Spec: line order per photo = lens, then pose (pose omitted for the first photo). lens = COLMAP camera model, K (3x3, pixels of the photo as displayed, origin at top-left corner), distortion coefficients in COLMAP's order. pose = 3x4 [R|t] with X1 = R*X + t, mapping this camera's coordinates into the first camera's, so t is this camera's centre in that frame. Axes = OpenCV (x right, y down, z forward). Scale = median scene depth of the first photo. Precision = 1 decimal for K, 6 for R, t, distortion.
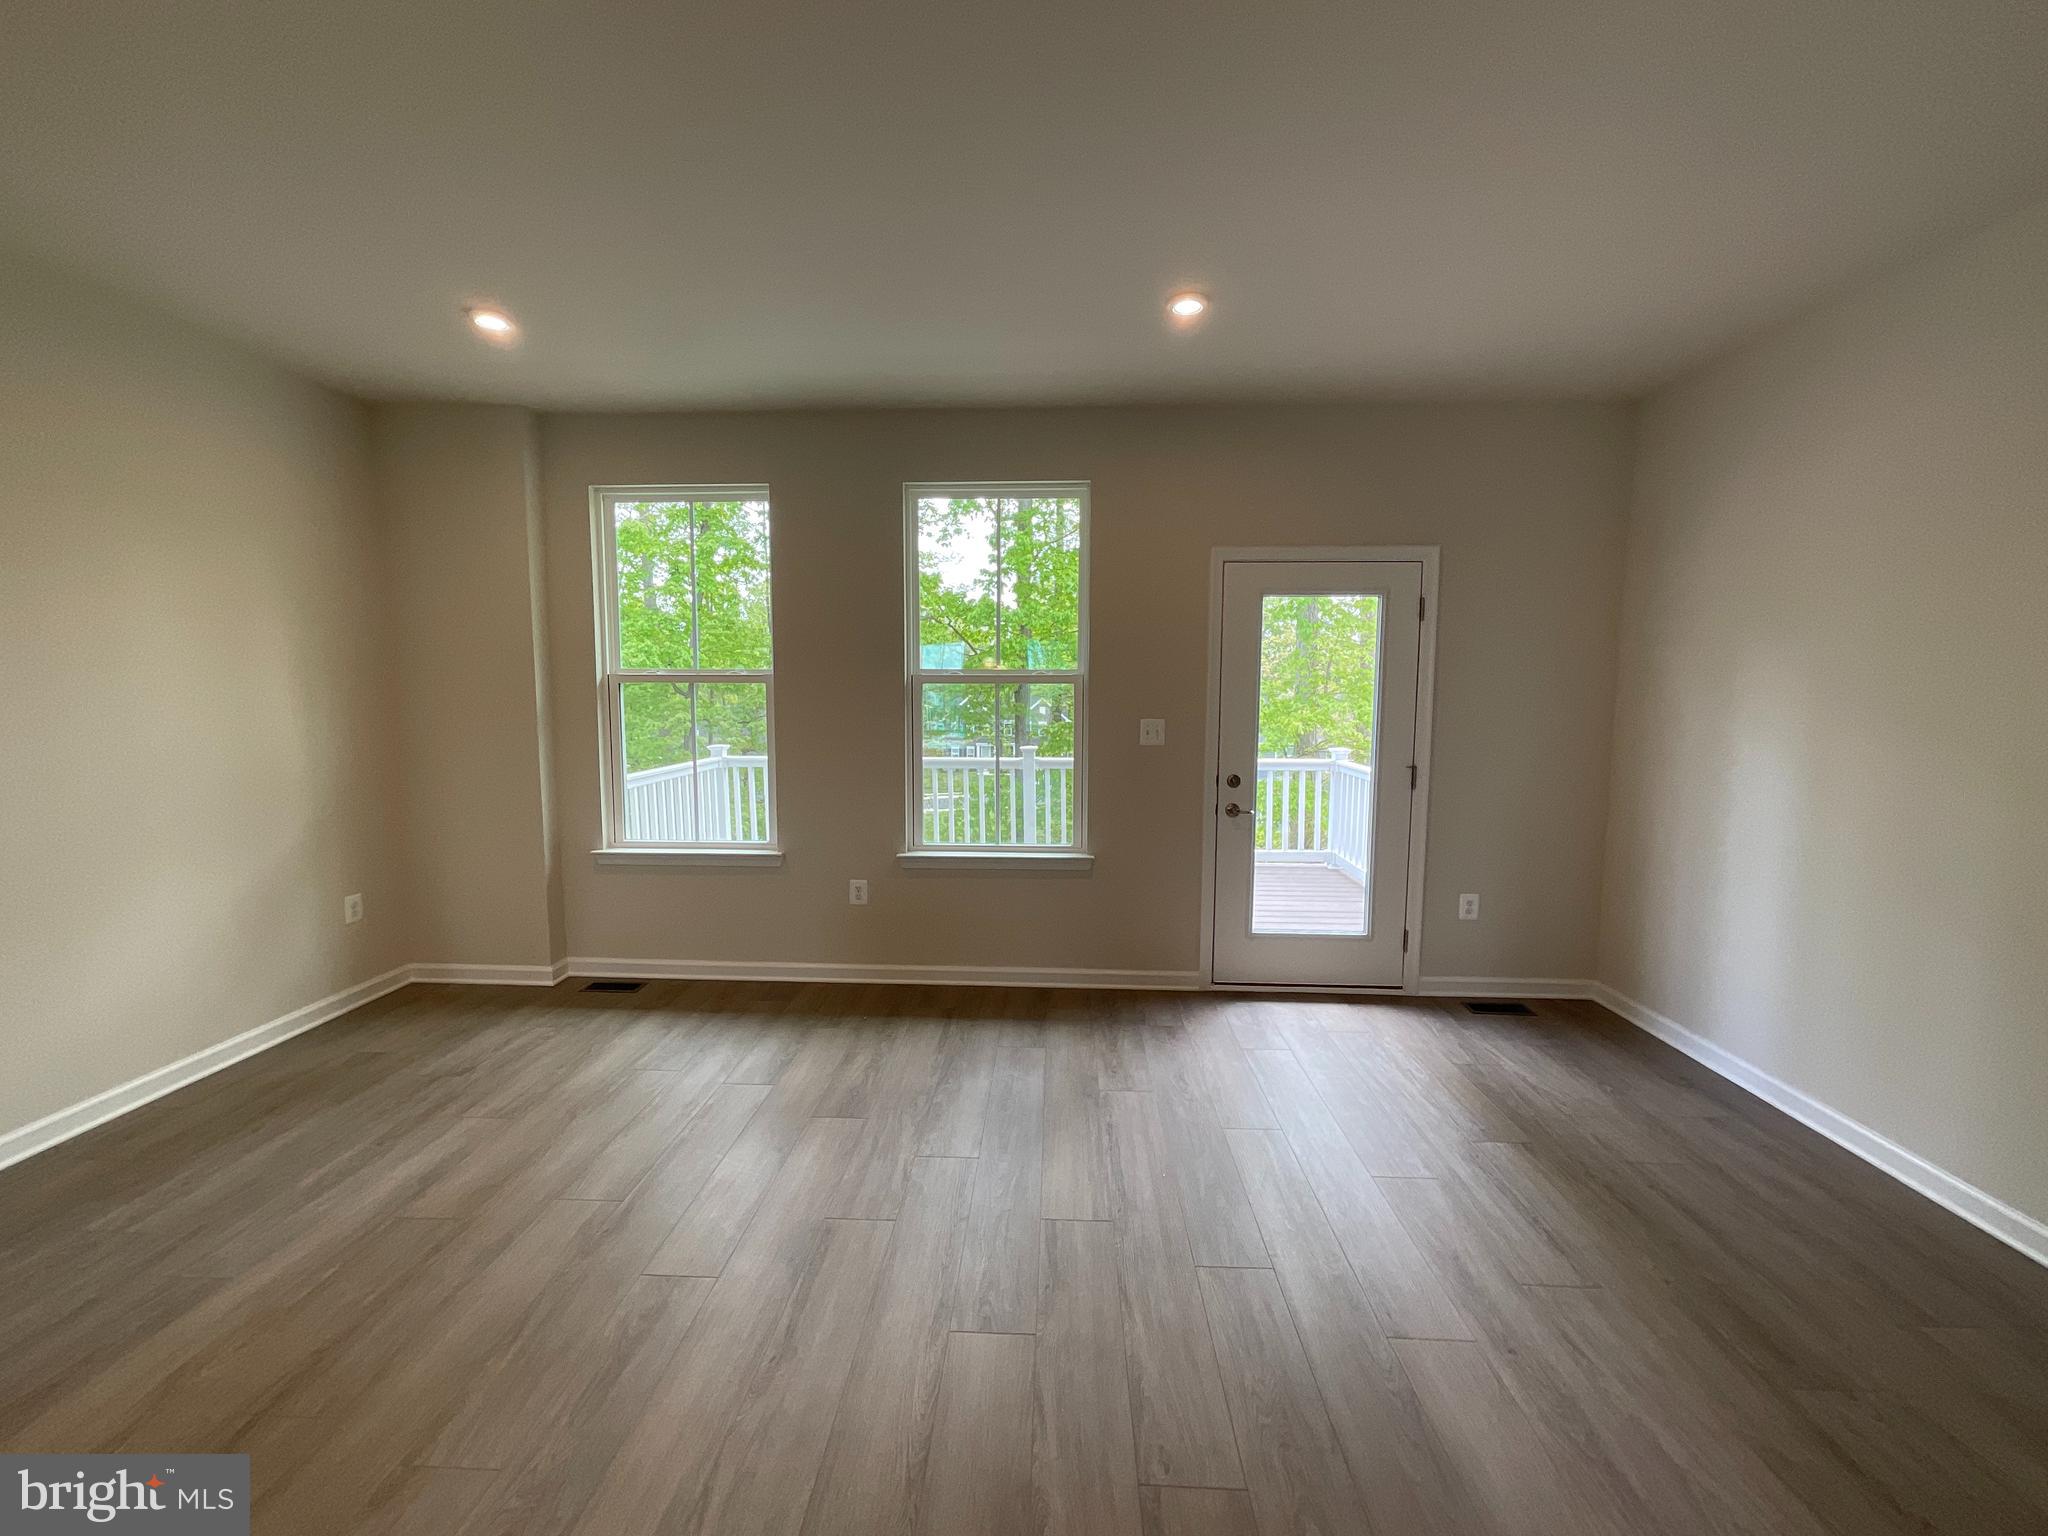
lens RADIAL K [[826.5, 0, 1024.0], [0, 826.5, 768.0], [0, 0, 1]] dist [-0.000812, -0.000221]
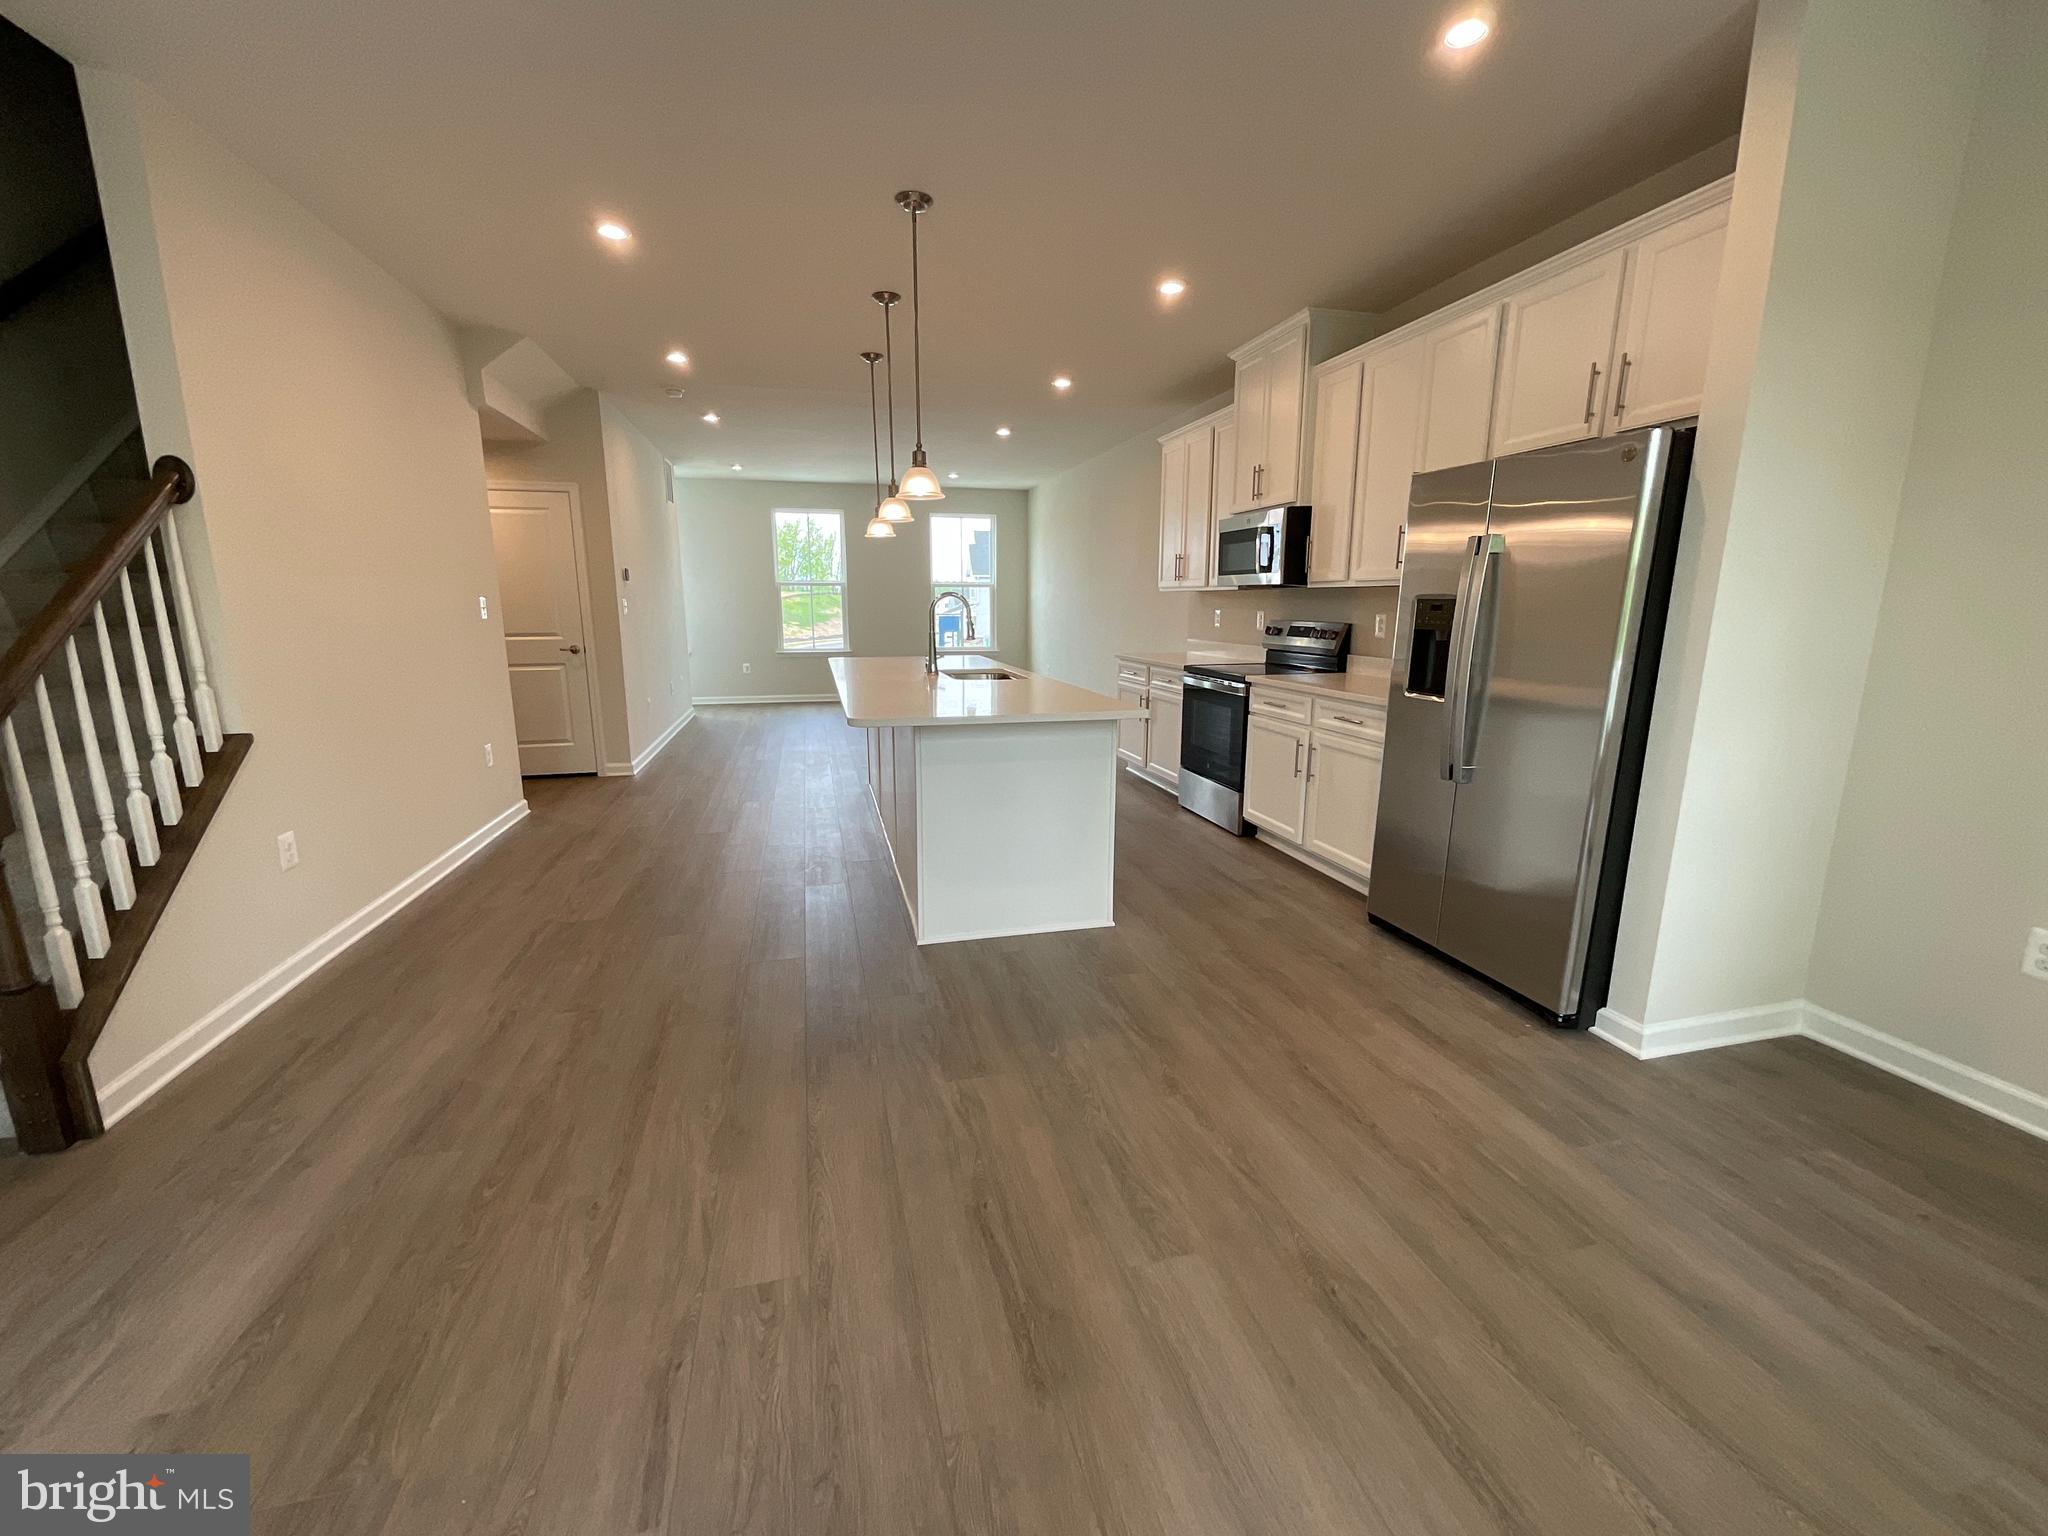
lens RADIAL K [[826.5, 0, 1024.0], [0, 826.5, 768.0], [0, 0, 1]] dist [-0.000812, -0.000221]
pose [[-0.953949, 0.052458, -0.295348, -0.036784], [-0.035270, 0.958146, 0.284098, -0.035490], [0.297890, 0.281432, -0.912172, 0.814456]]
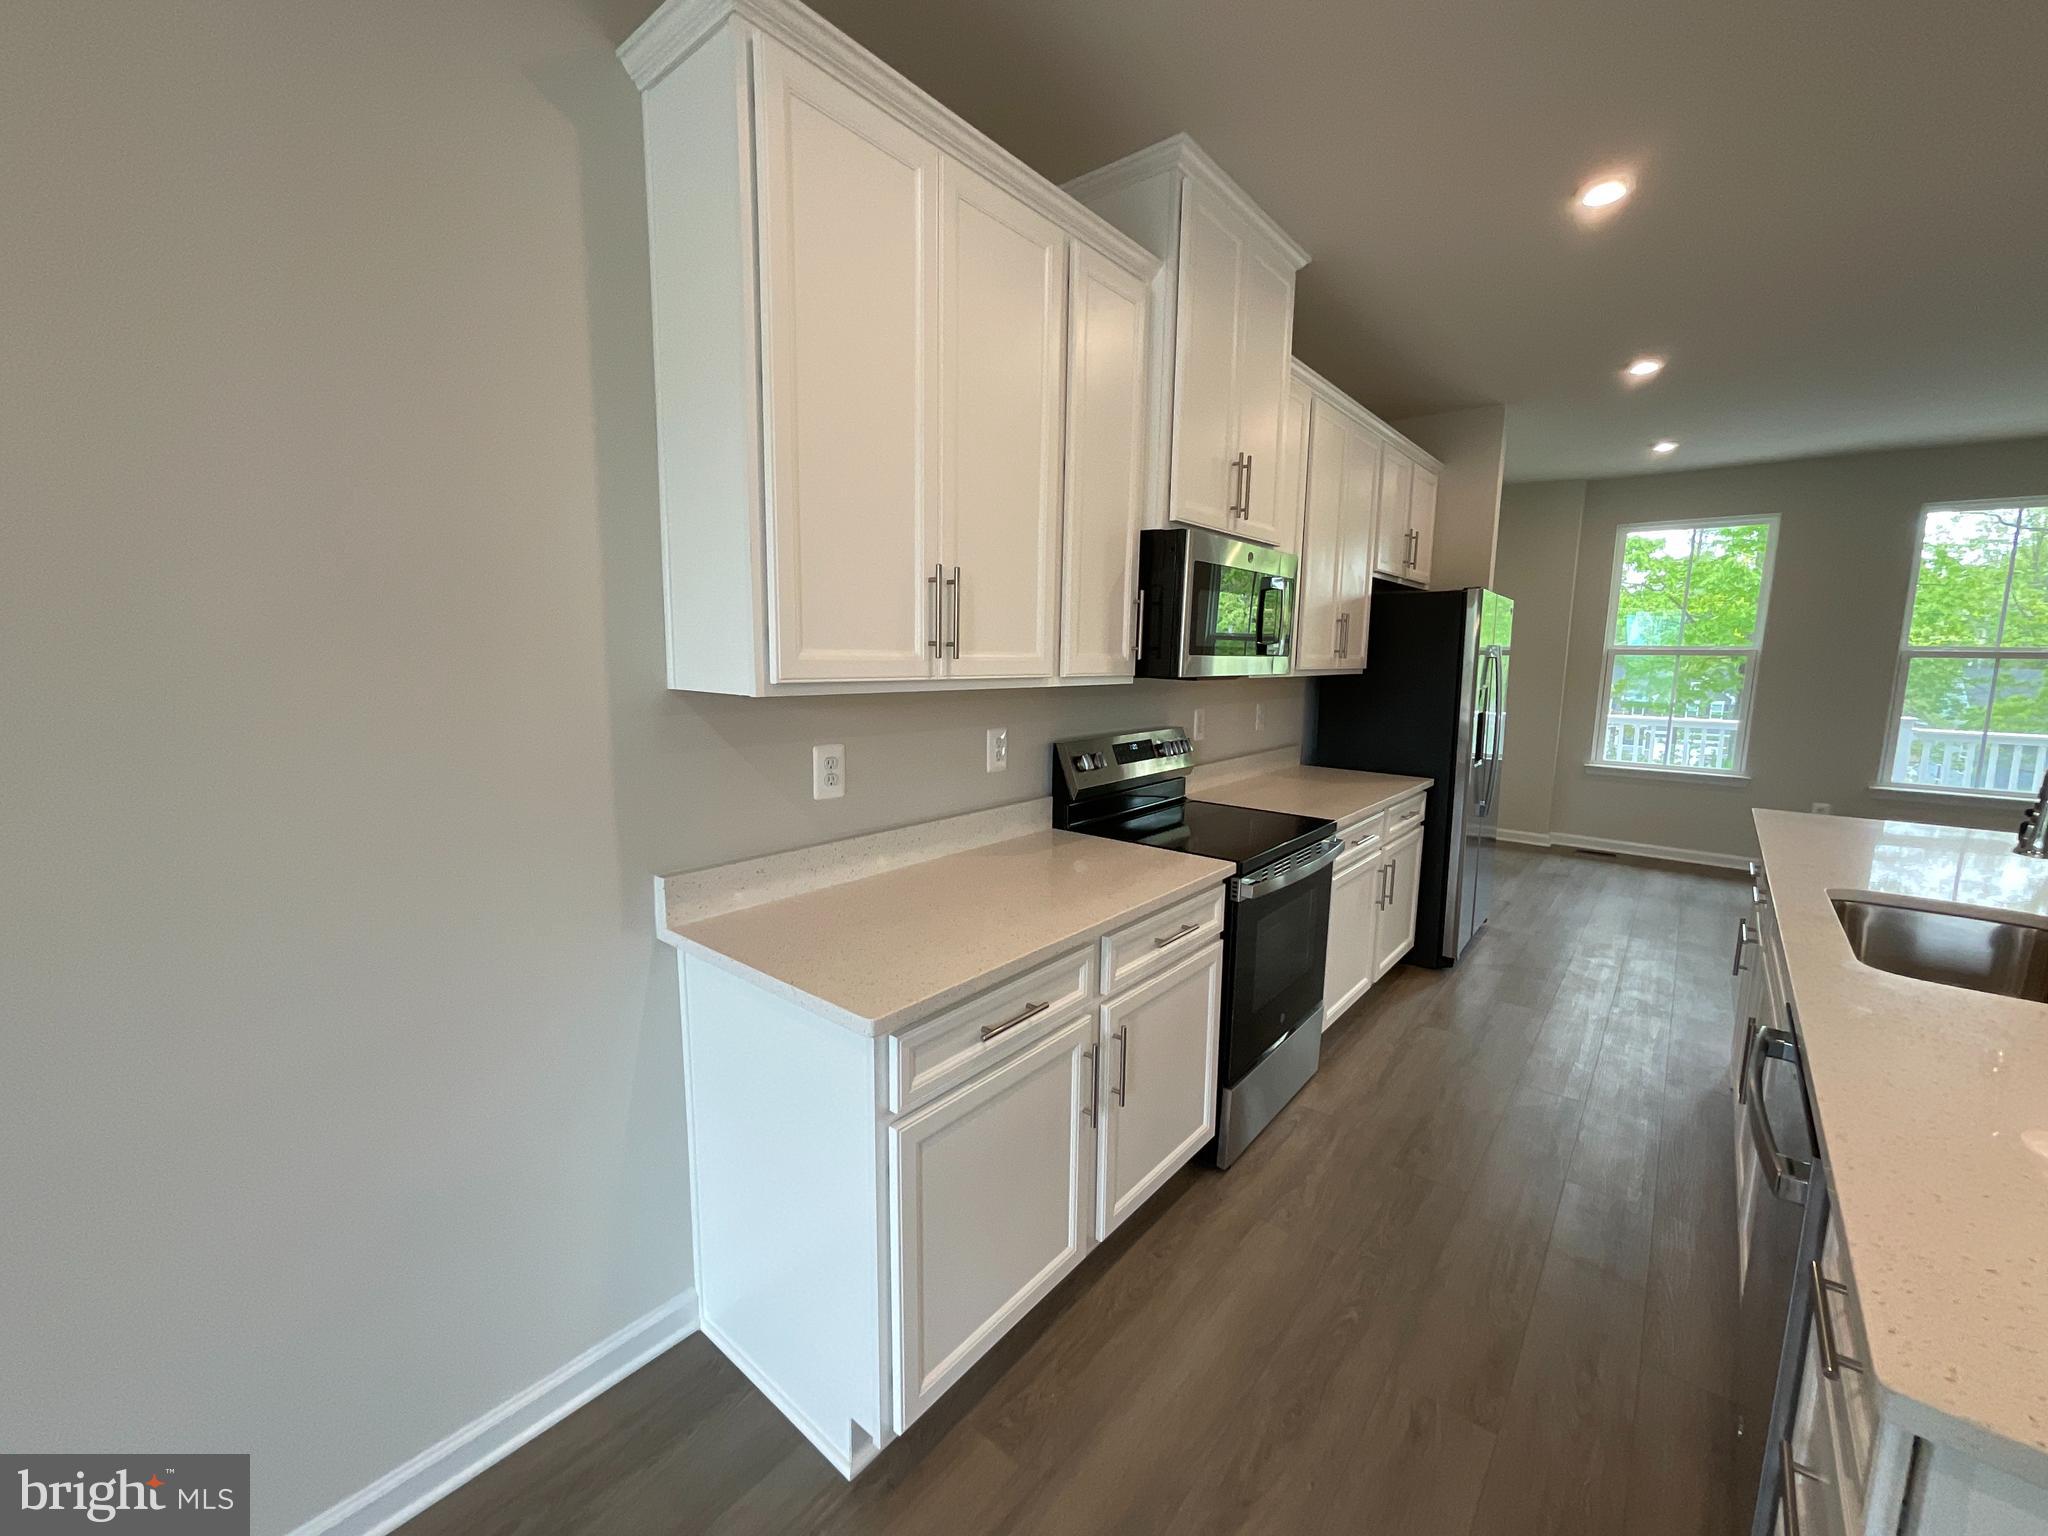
lens RADIAL K [[826.5, 0, 1024.0], [0, 826.5, 768.0], [0, 0, 1]] dist [-0.000812, -0.000221]
pose [[0.805231, 0.088275, -0.586353, -0.477658], [-0.066359, 0.996060, 0.058826, 0.087254], [0.589236, -0.008459, 0.807917, -0.882260]]
